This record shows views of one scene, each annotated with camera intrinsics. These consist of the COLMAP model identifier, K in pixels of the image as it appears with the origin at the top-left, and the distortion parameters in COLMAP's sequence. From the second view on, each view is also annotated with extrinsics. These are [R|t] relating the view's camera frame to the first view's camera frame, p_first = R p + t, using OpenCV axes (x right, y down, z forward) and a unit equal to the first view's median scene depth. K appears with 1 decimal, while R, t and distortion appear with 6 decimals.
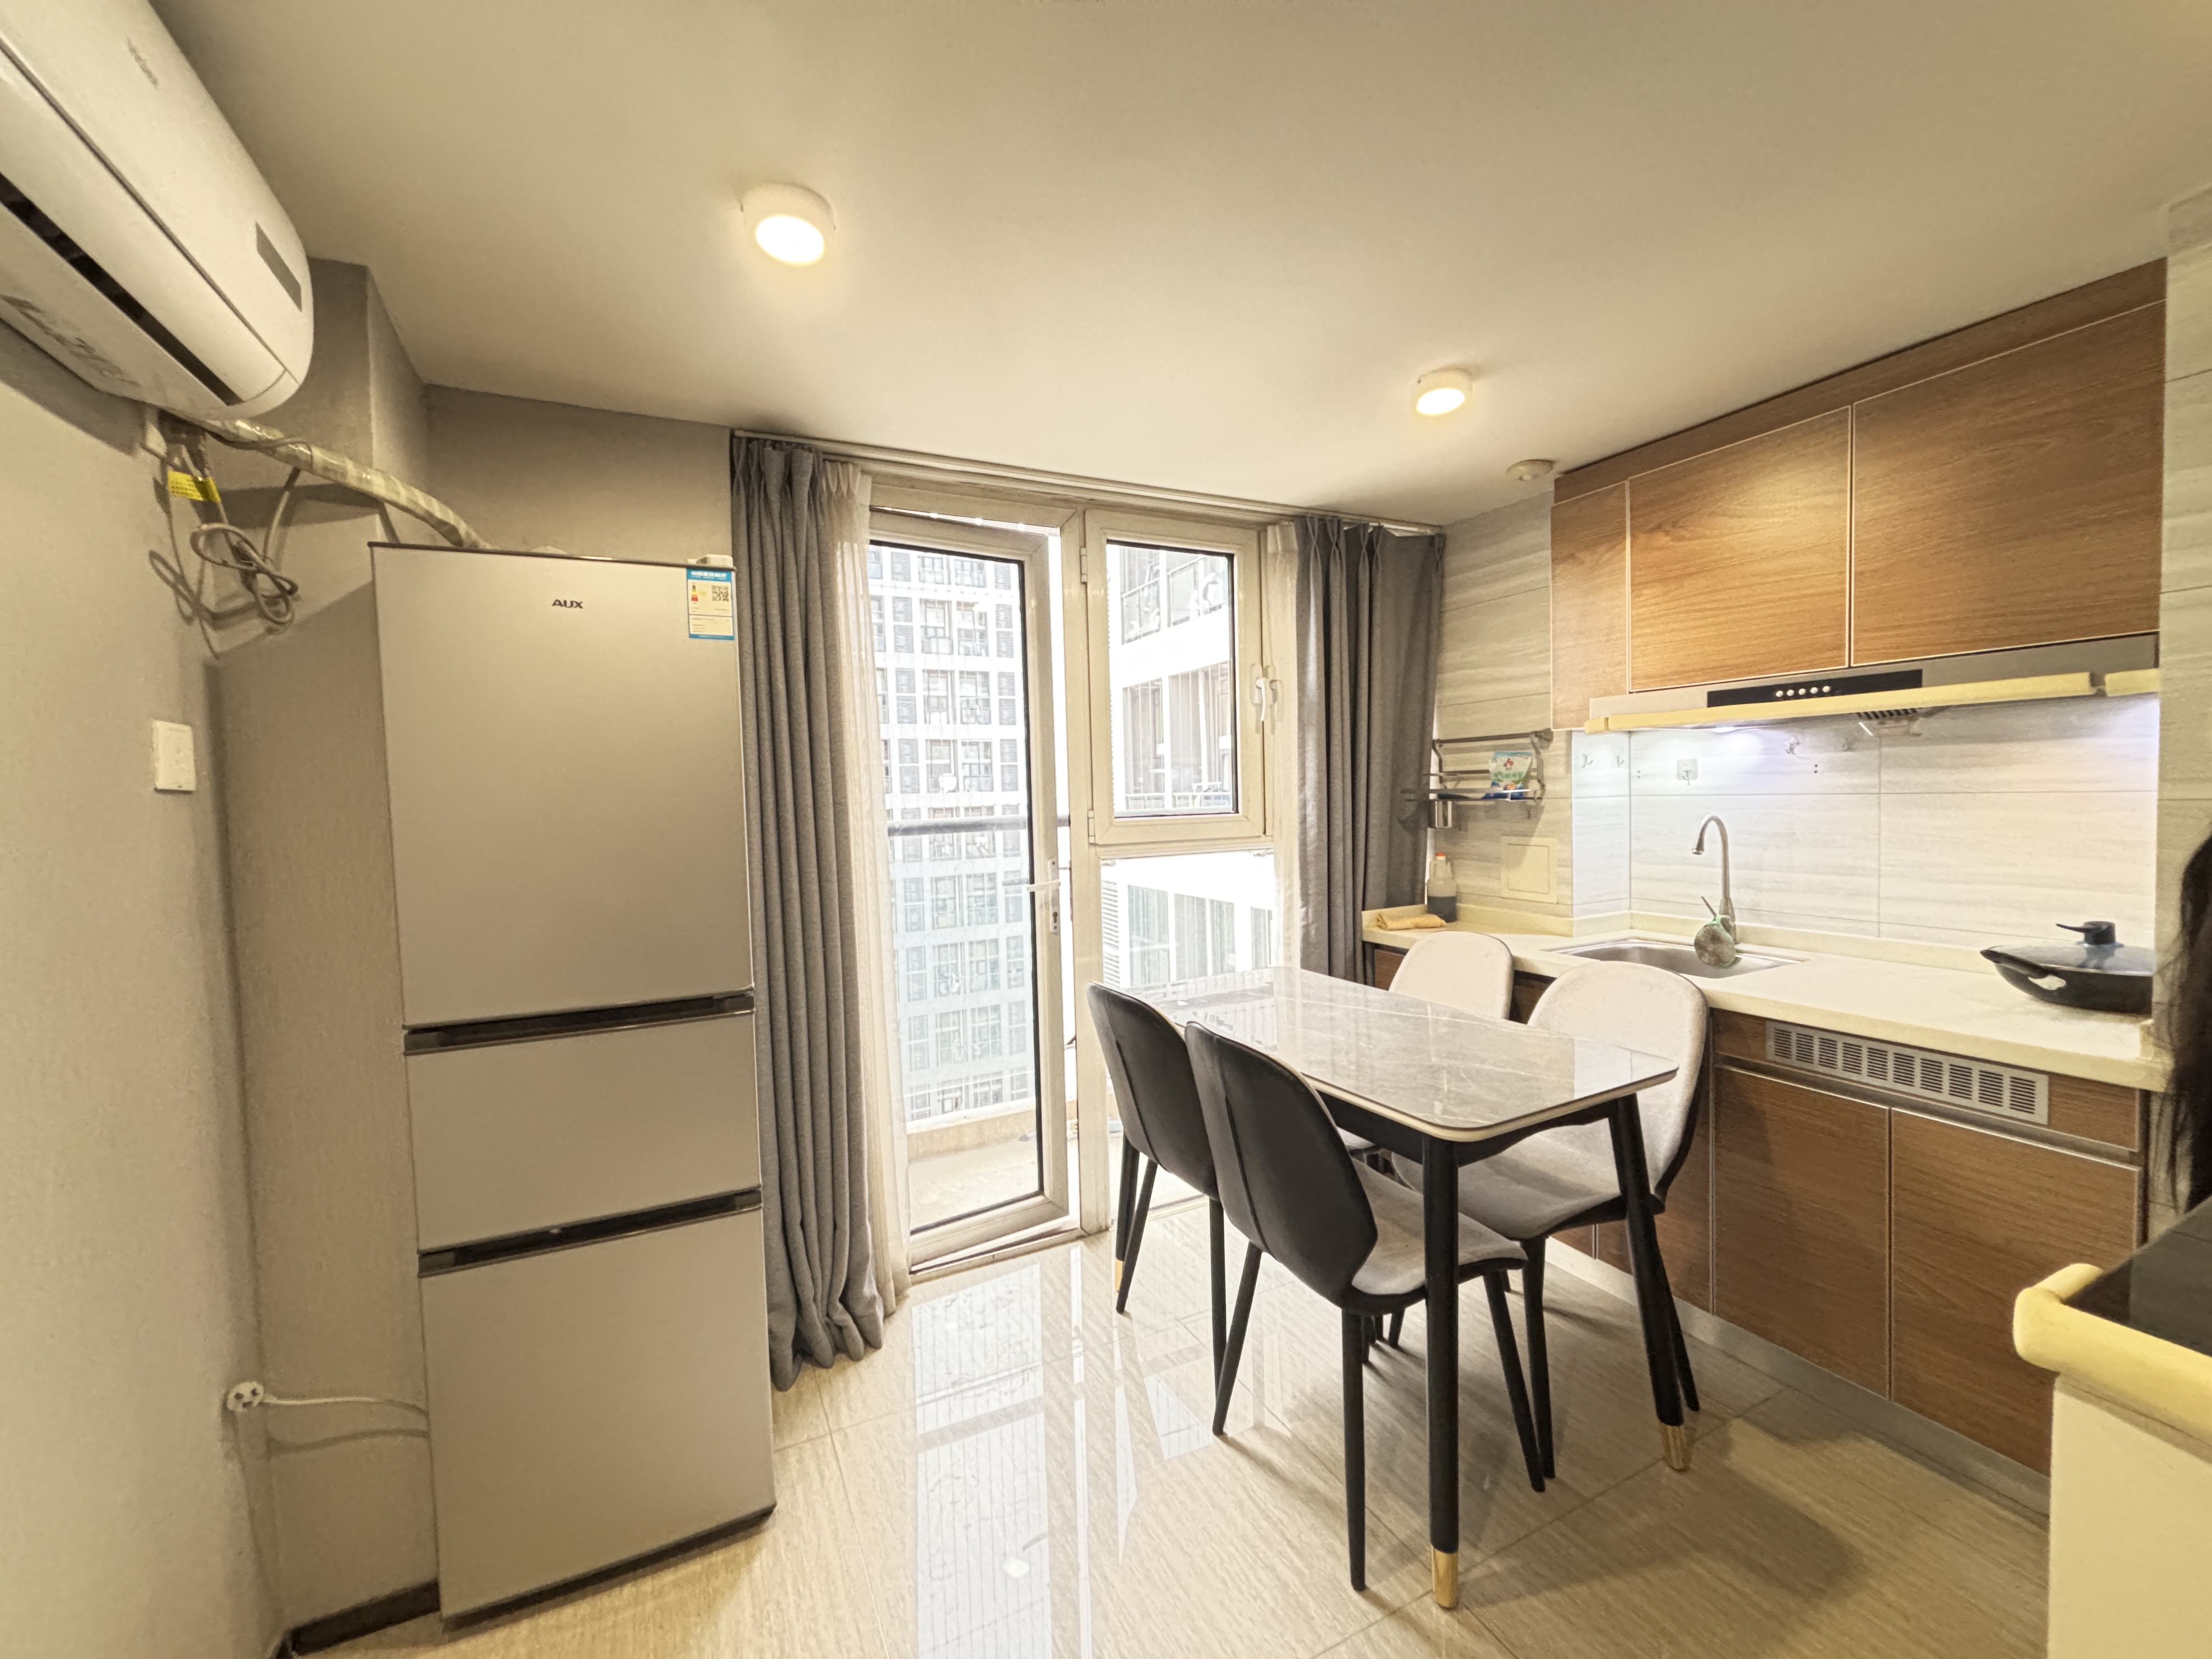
lens RADIAL K [[889.1, 0, 1100.6], [0, 889.1, 822.9], [0, 0, 1]] dist [-0.001186, -0.001279]
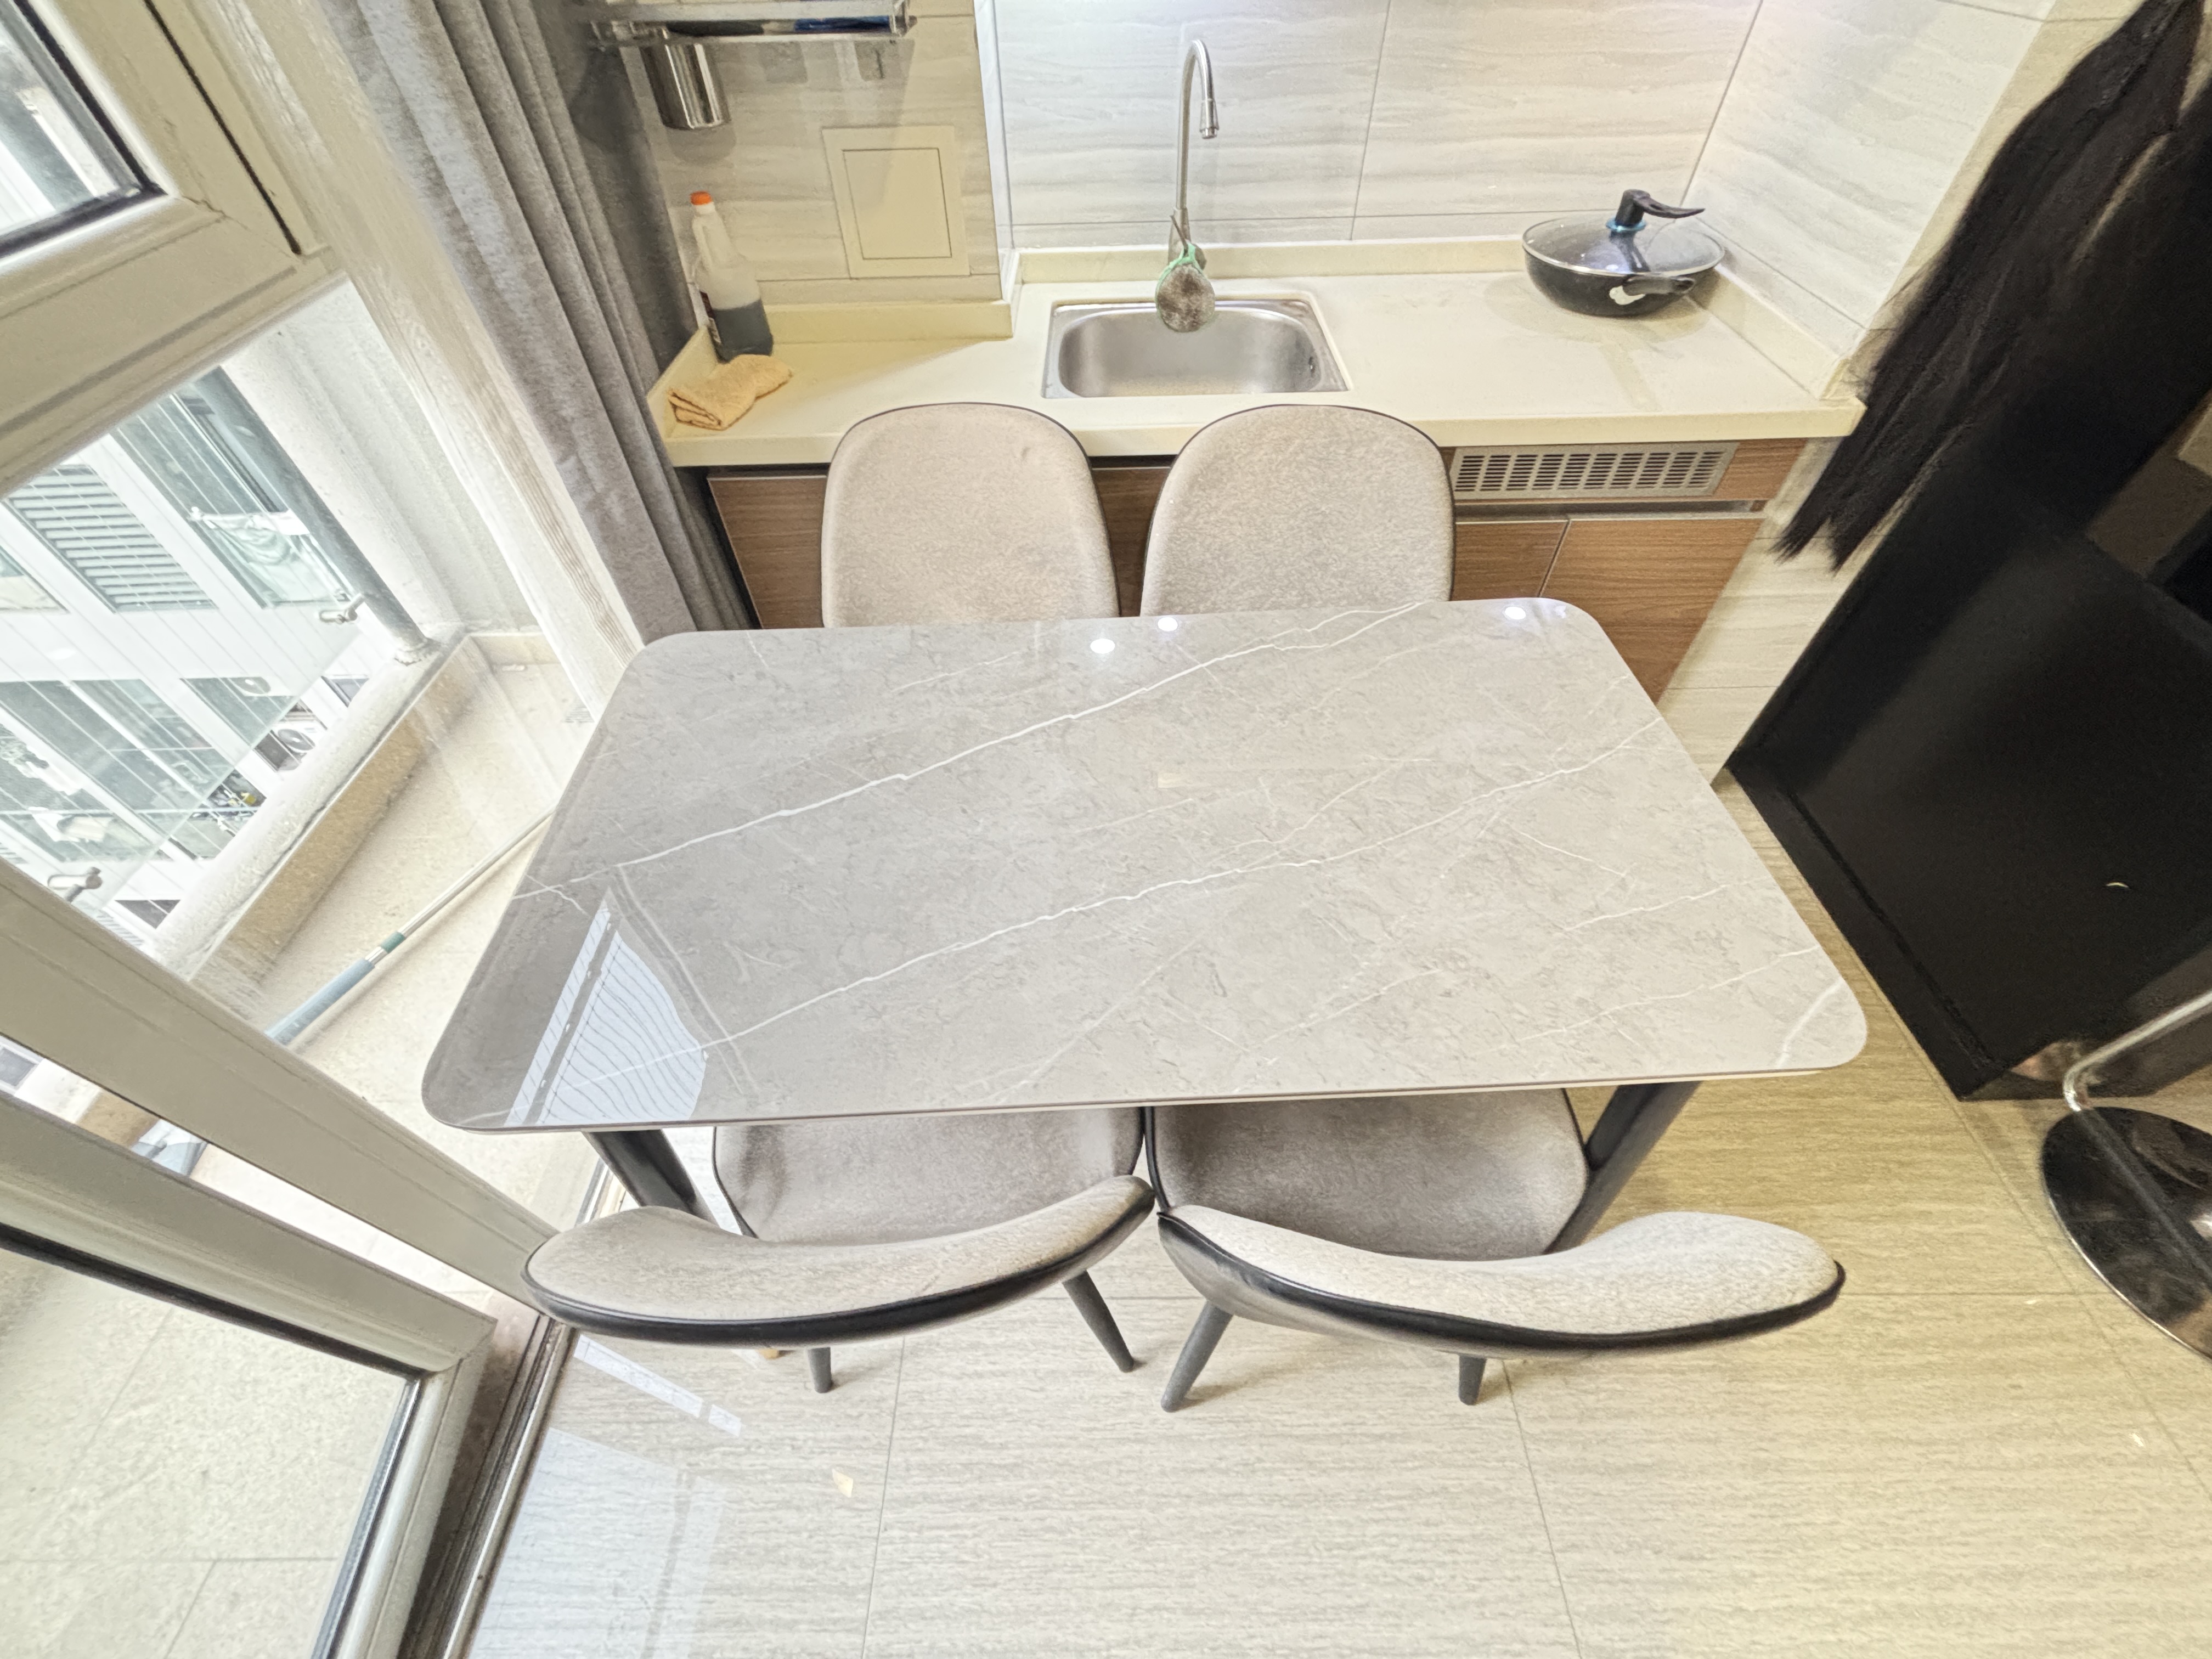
lens RADIAL K [[889.1, 0, 1104.6], [0, 889.1, 822.8], [0, 0, 1]] dist [-0.001186, -0.001279]
pose [[0.439996, -0.657338, 0.611810, -0.008101], [0.041330, 0.695404, 0.717429, -0.060960], [-0.897048, -0.290380, 0.333143, 0.614222]]
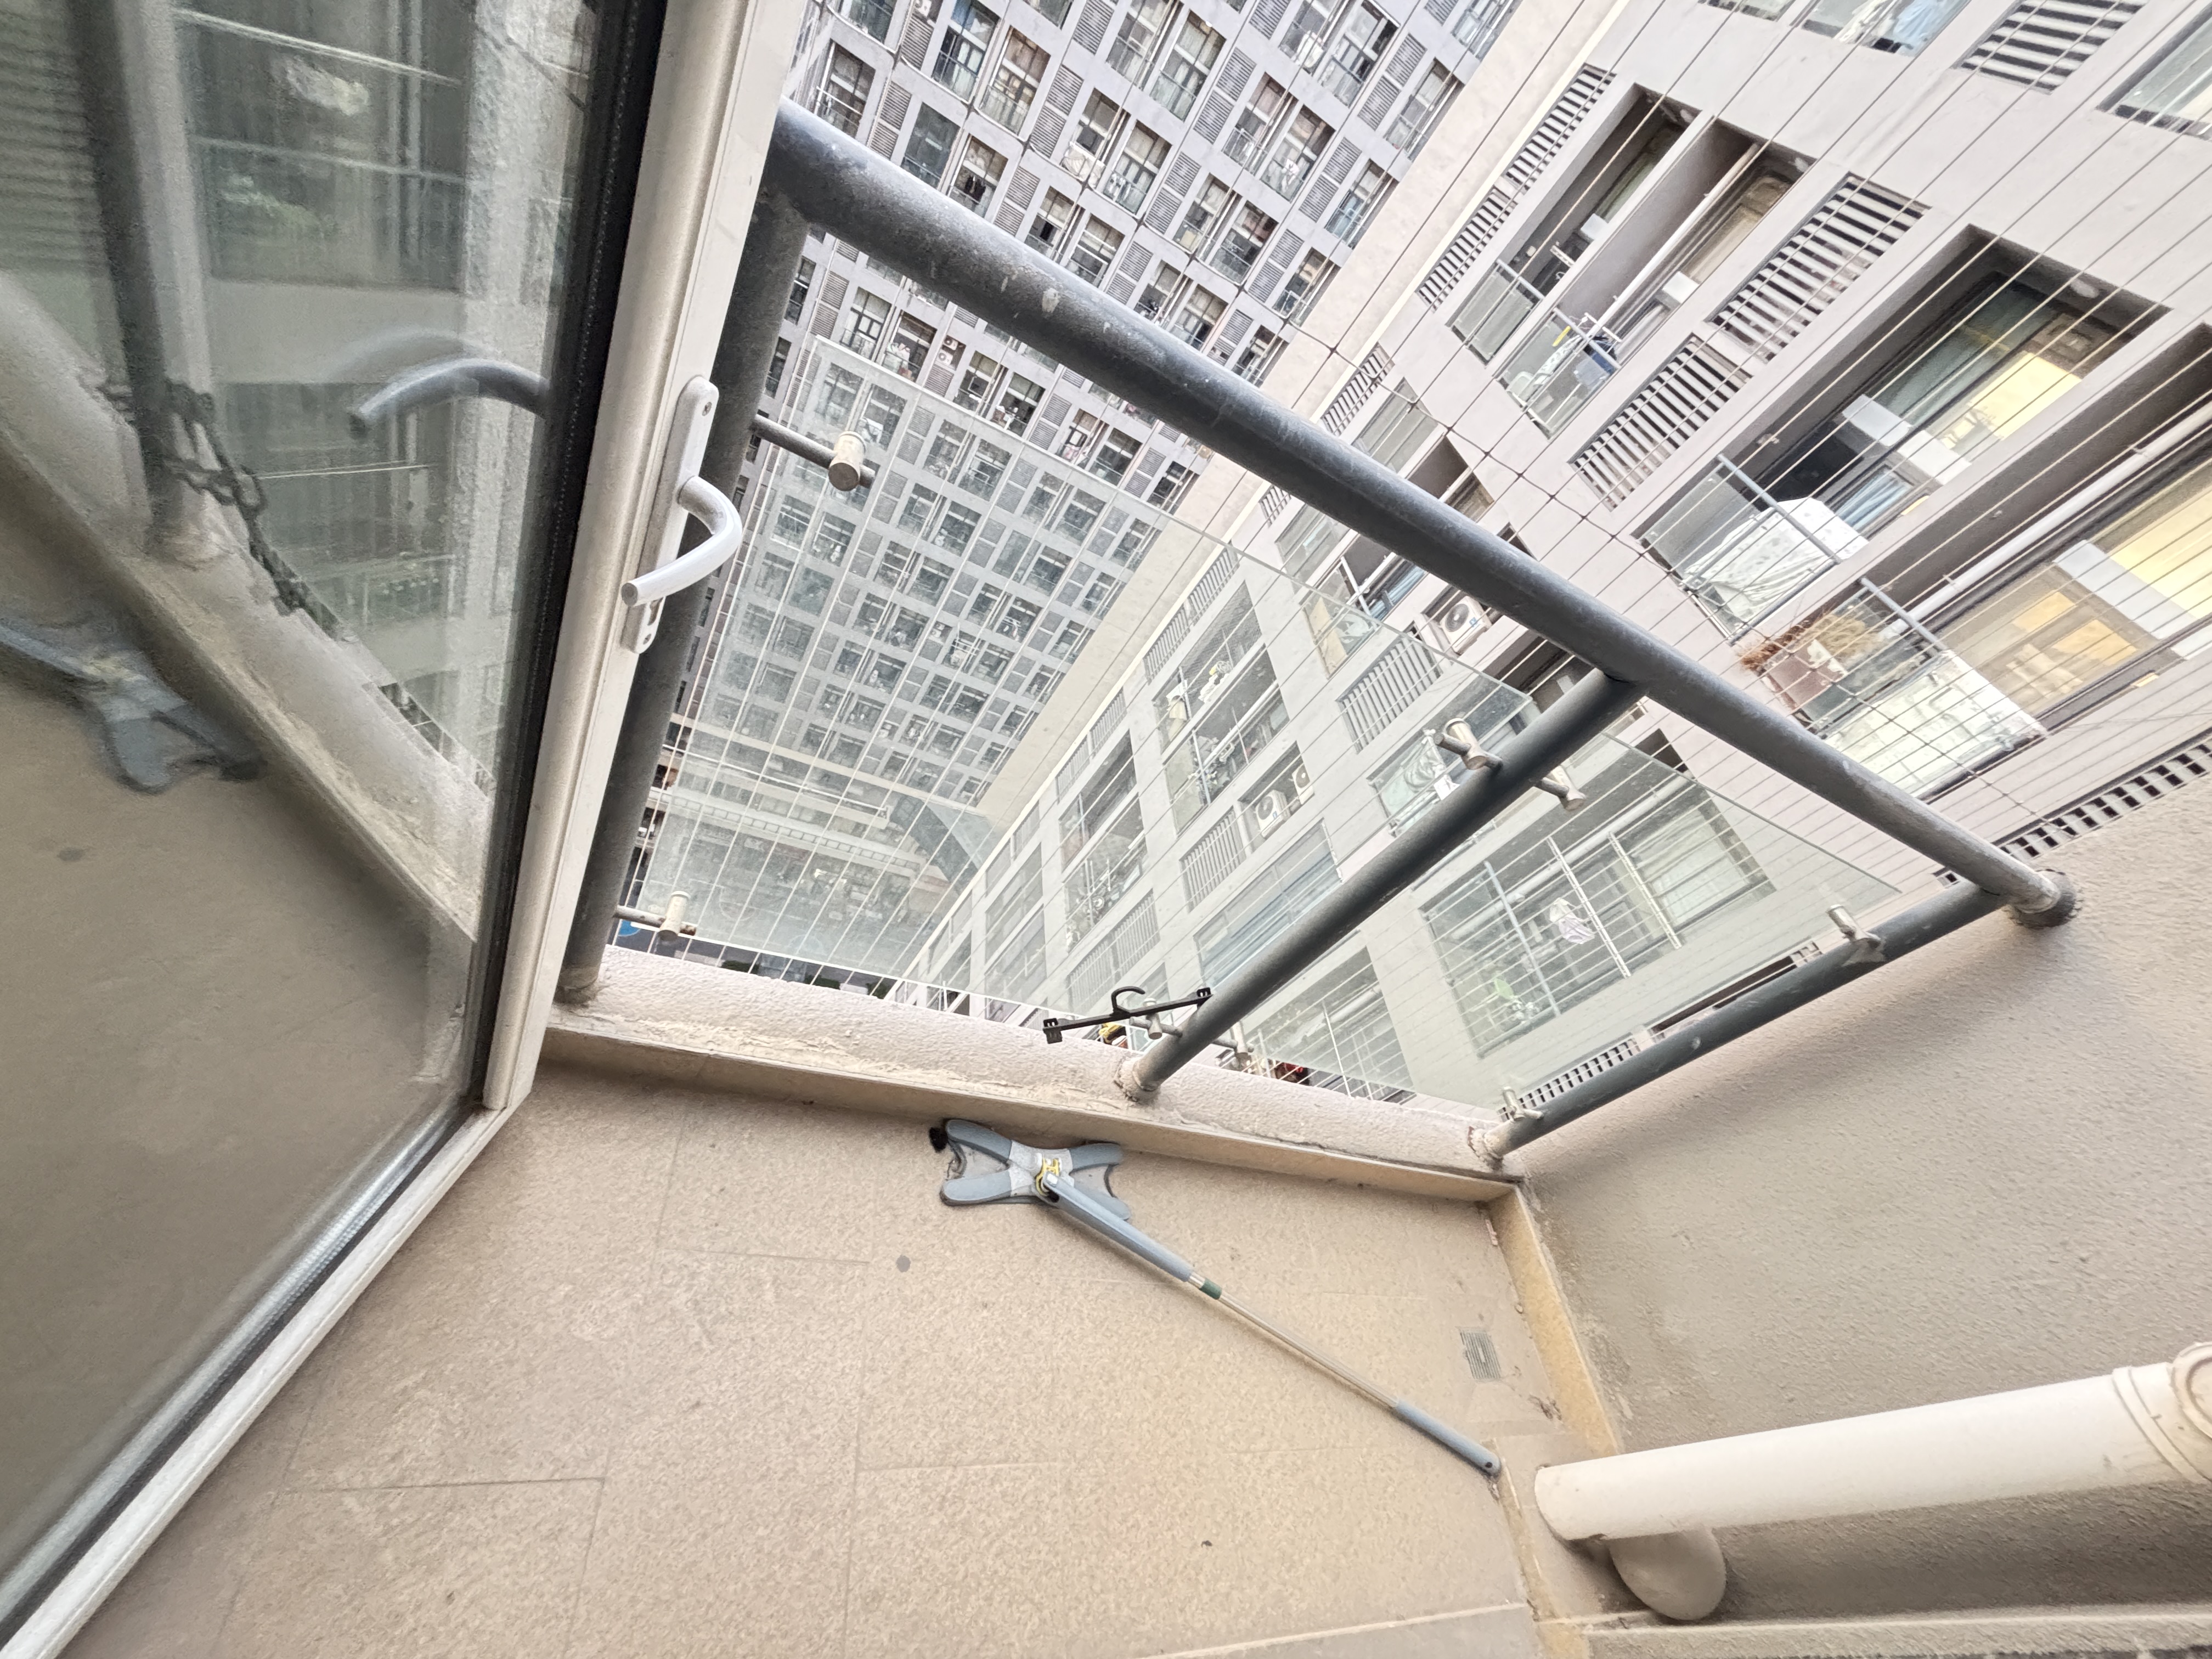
lens RADIAL K [[889.1, 0, 1098.4], [0, 889.1, 832.4], [0, 0, 1]] dist [-0.001186, -0.001279]
pose [[0.792672, 0.599267, 0.112025, -0.172229], [-0.536314, 0.598072, 0.595548, -0.062366], [0.289893, -0.532155, 0.795470, 0.869196]]
